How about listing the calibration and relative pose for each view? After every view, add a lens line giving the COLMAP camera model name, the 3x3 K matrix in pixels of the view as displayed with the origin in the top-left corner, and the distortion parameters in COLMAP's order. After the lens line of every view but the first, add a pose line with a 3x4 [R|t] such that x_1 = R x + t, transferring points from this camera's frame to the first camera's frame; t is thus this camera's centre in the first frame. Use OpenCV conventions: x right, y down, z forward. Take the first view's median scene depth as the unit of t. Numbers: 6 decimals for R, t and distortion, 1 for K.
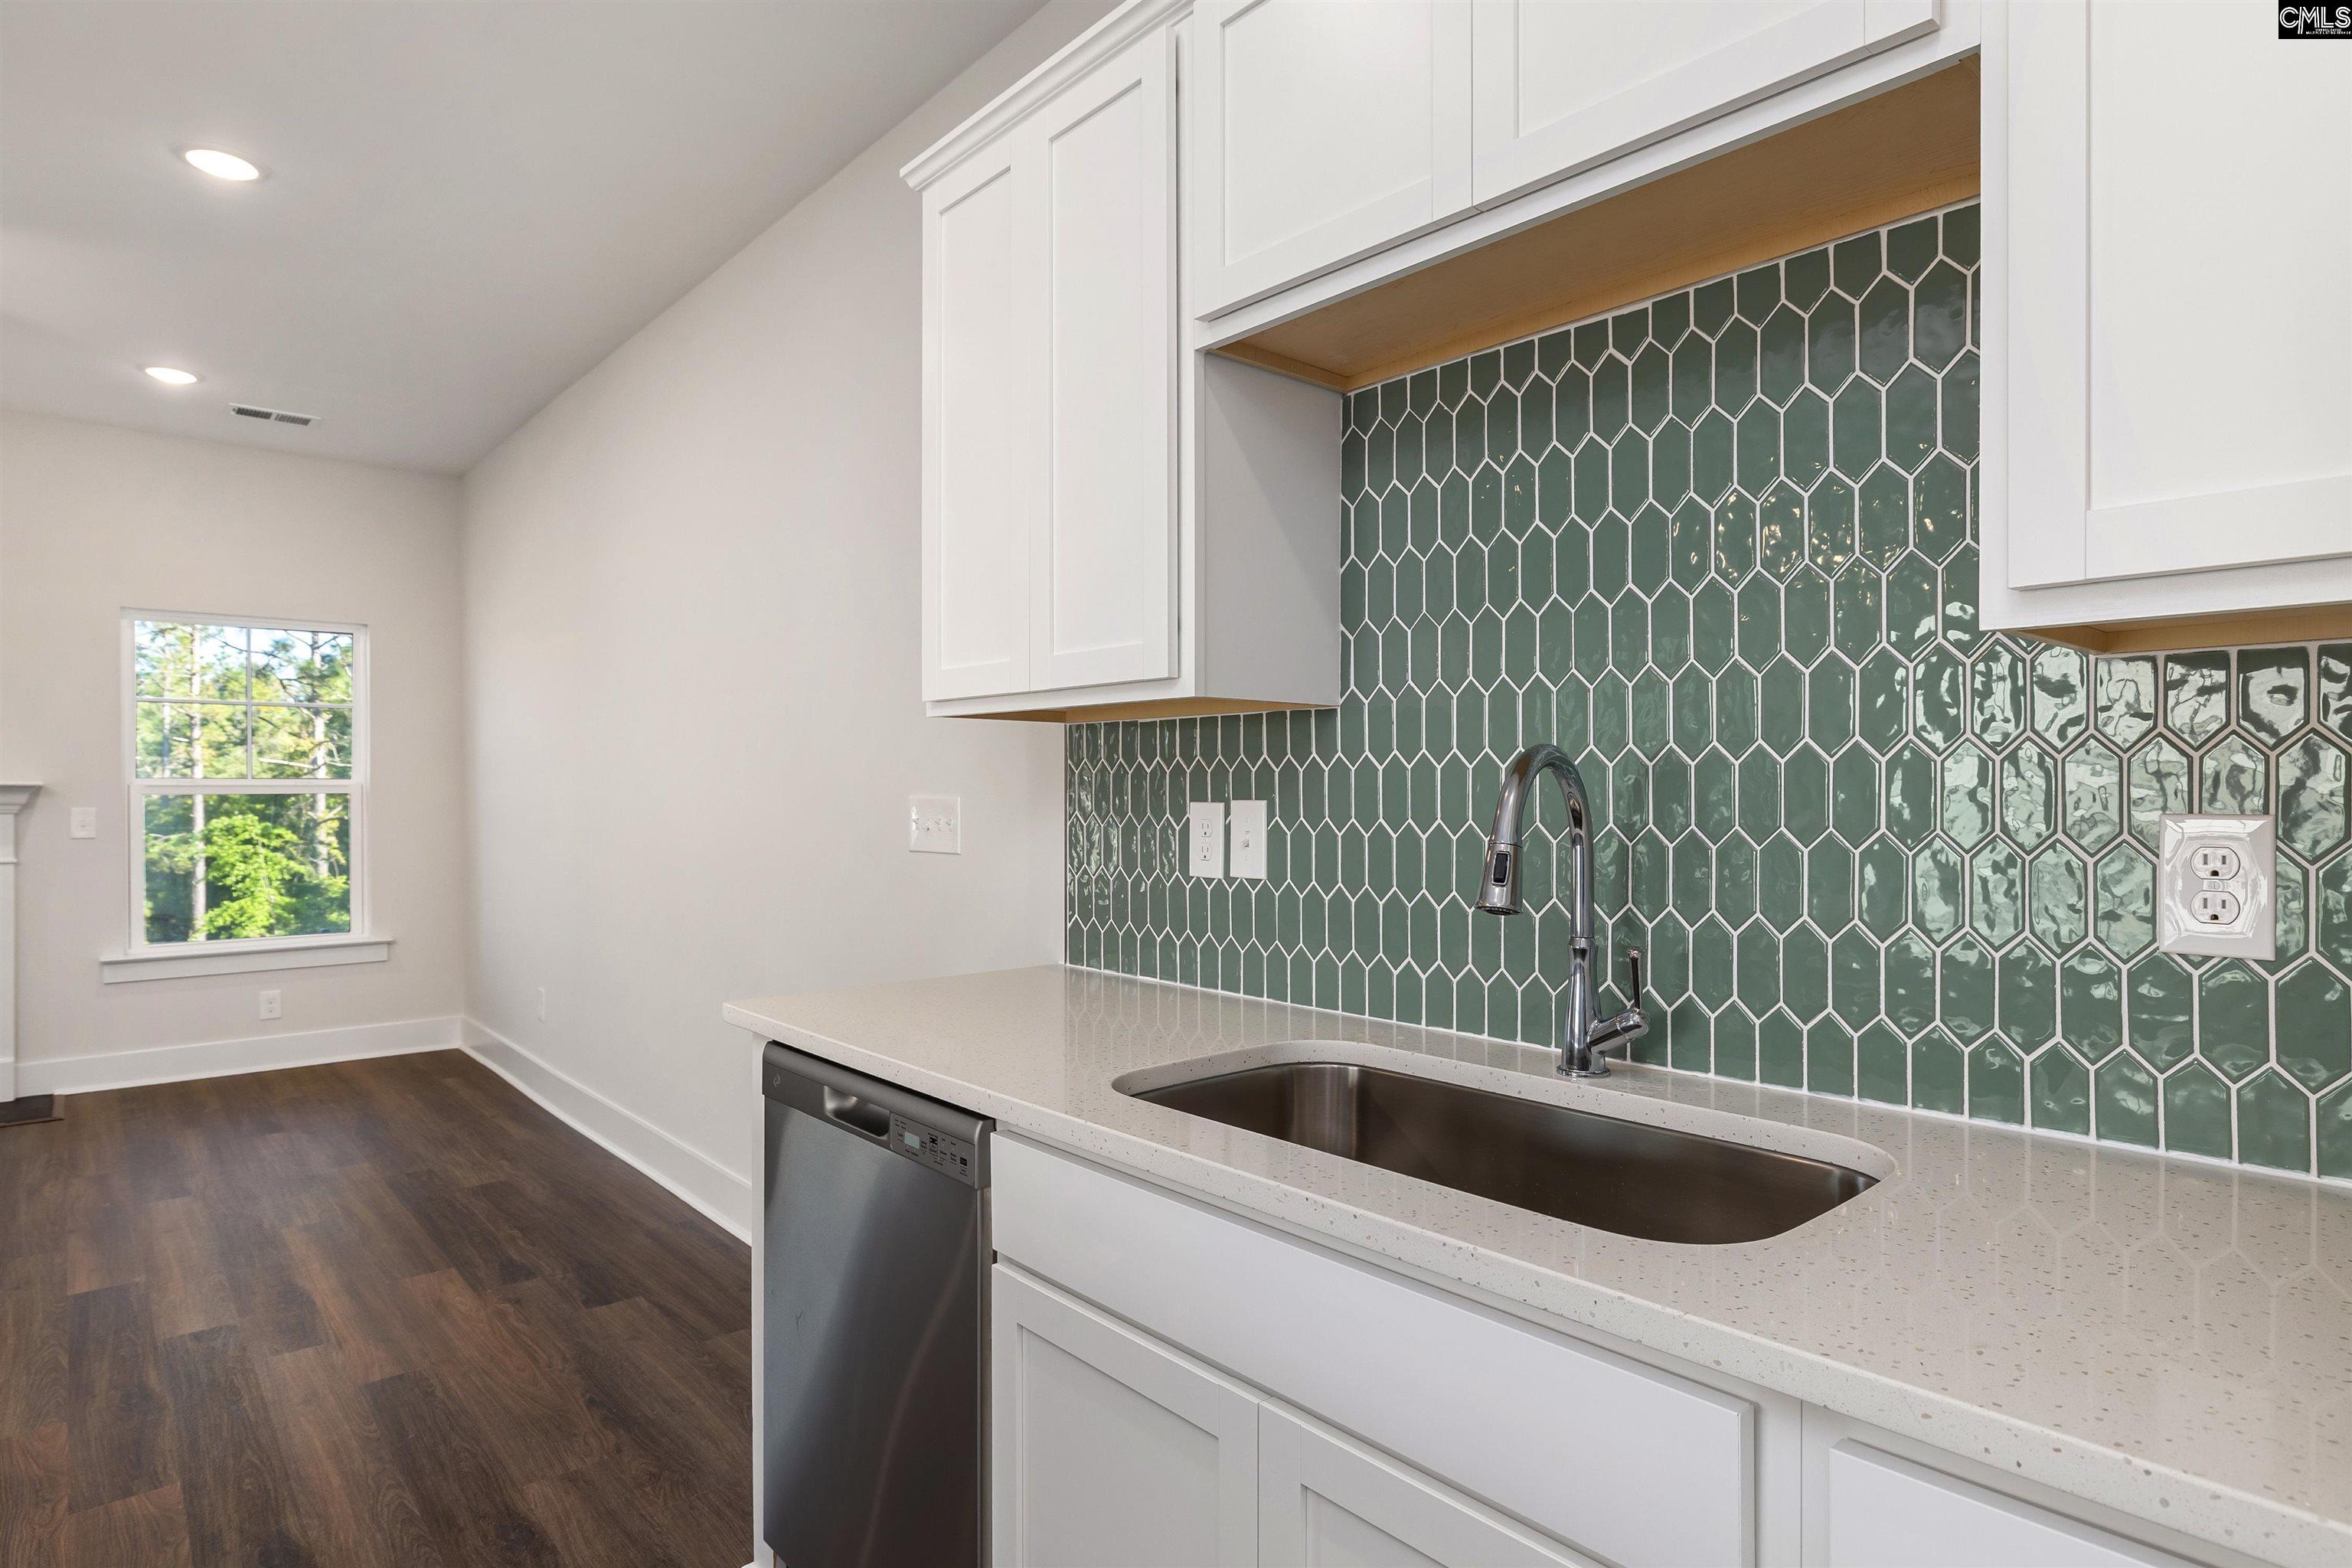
lens RADIAL K [[1257.6, 0, 1187.2], [0, 1257.6, 762.0], [0, 0, 1]] dist [-0.015027, 0.003538]
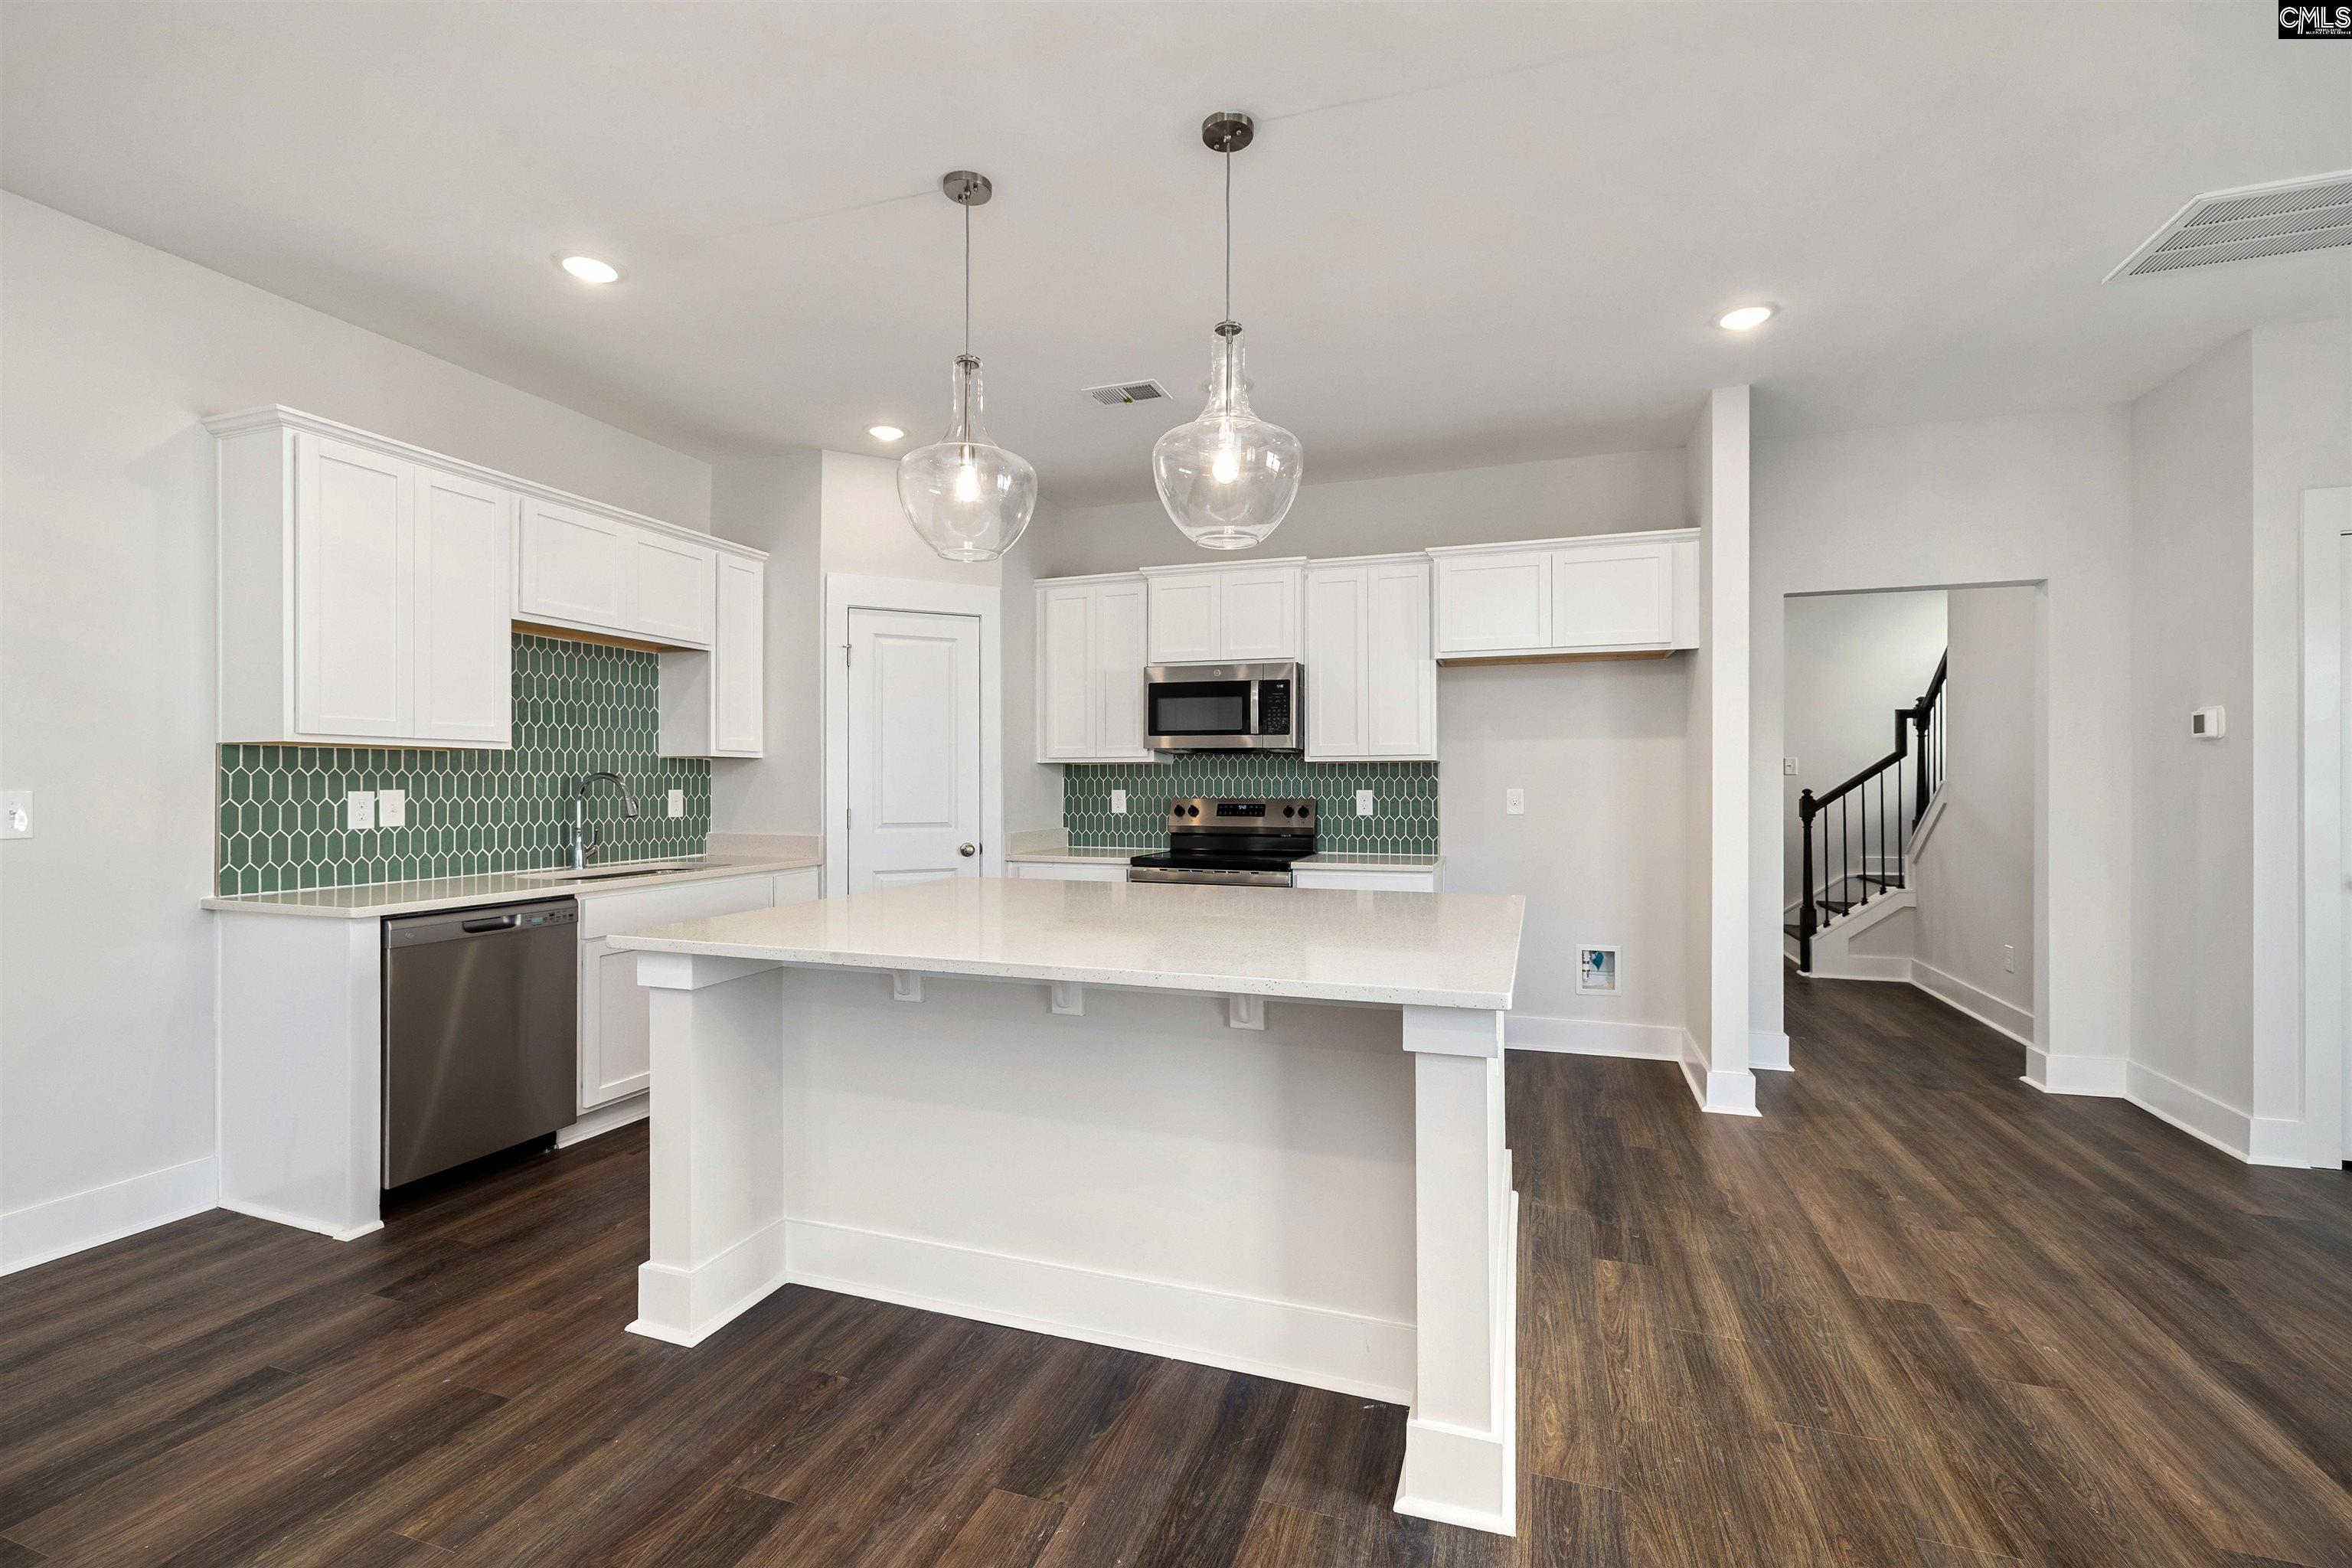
lens RADIAL K [[1018.3, 0, 1188.9], [0, 1018.3, 775.7], [0, 0, 1]] dist [0.007751, -0.001543]
pose [[-0.503846, 0.008049, 0.863756, -0.856137], [-0.015649, 0.999707, -0.018444, 0.007010], [-0.863652, -0.022810, -0.503572, 0.284710]]
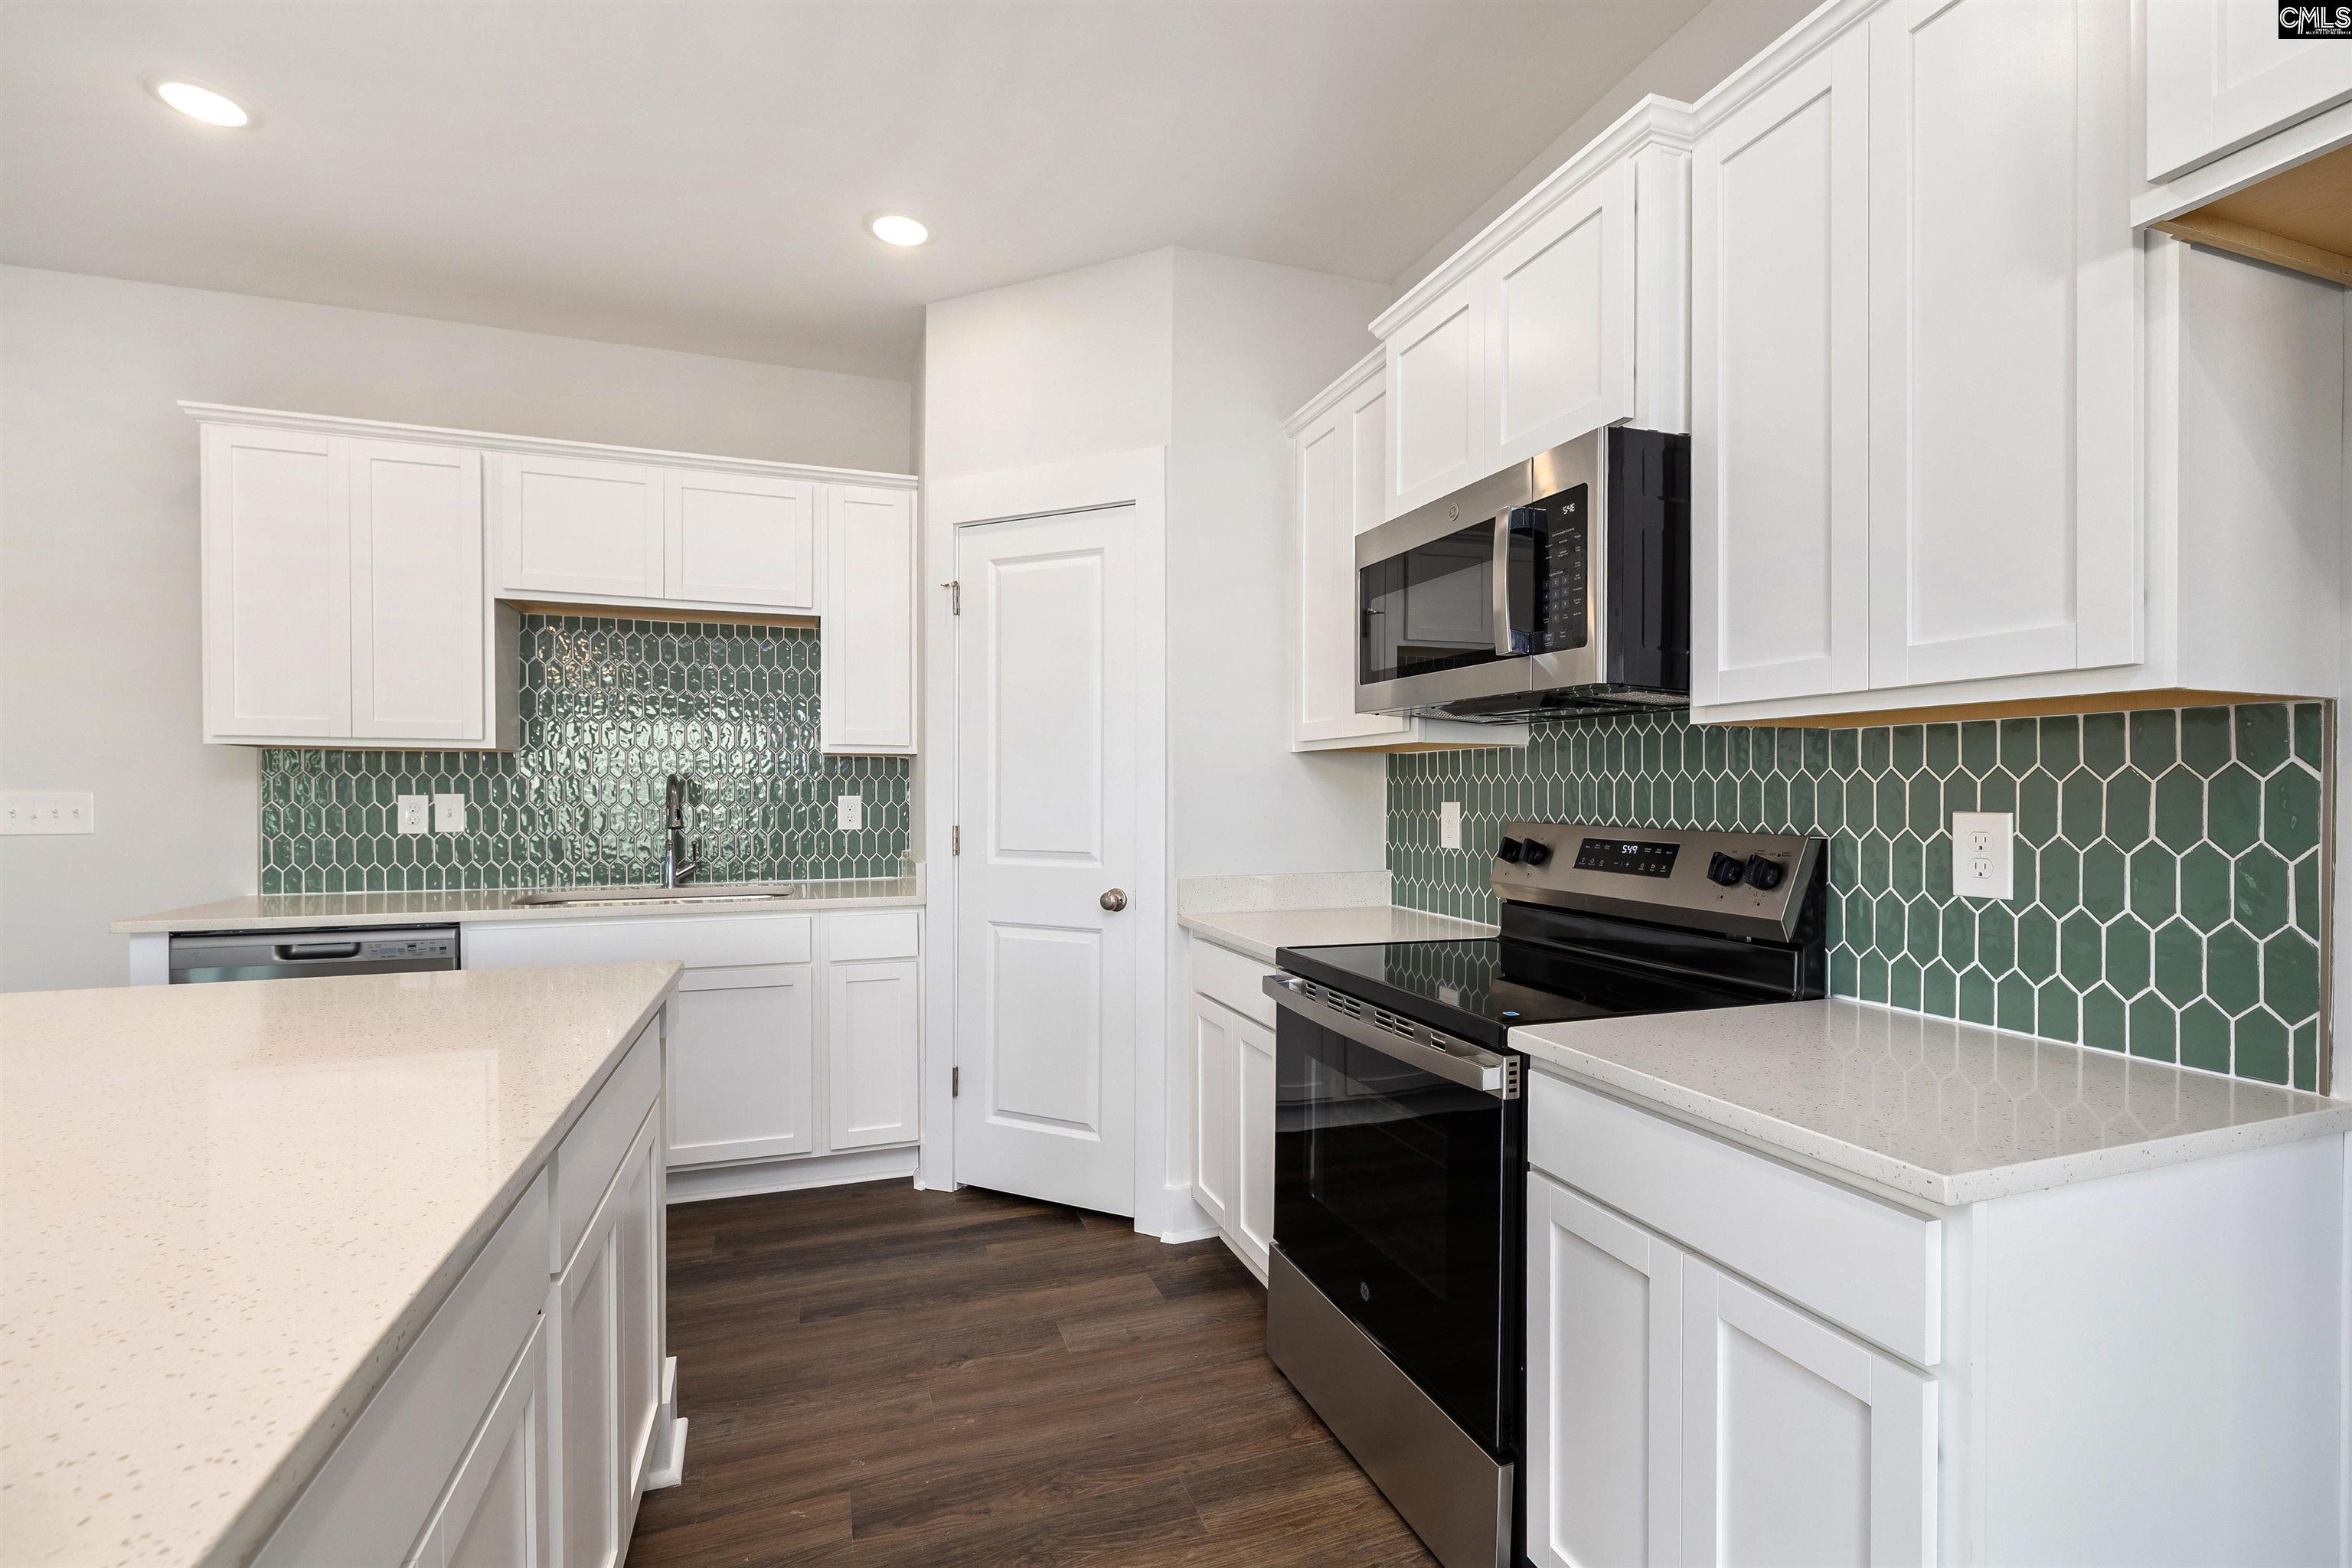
lens RADIAL K [[1018.3, 0, 1168.9], [0, 1018.3, 795.0], [0, 0, 1]] dist [0.007751, -0.001543]
pose [[0.357139, -0.003277, 0.934045, -0.431300], [-0.020434, 0.999727, 0.011321, -0.003852], [-0.933828, -0.023129, 0.356975, -0.267646]]
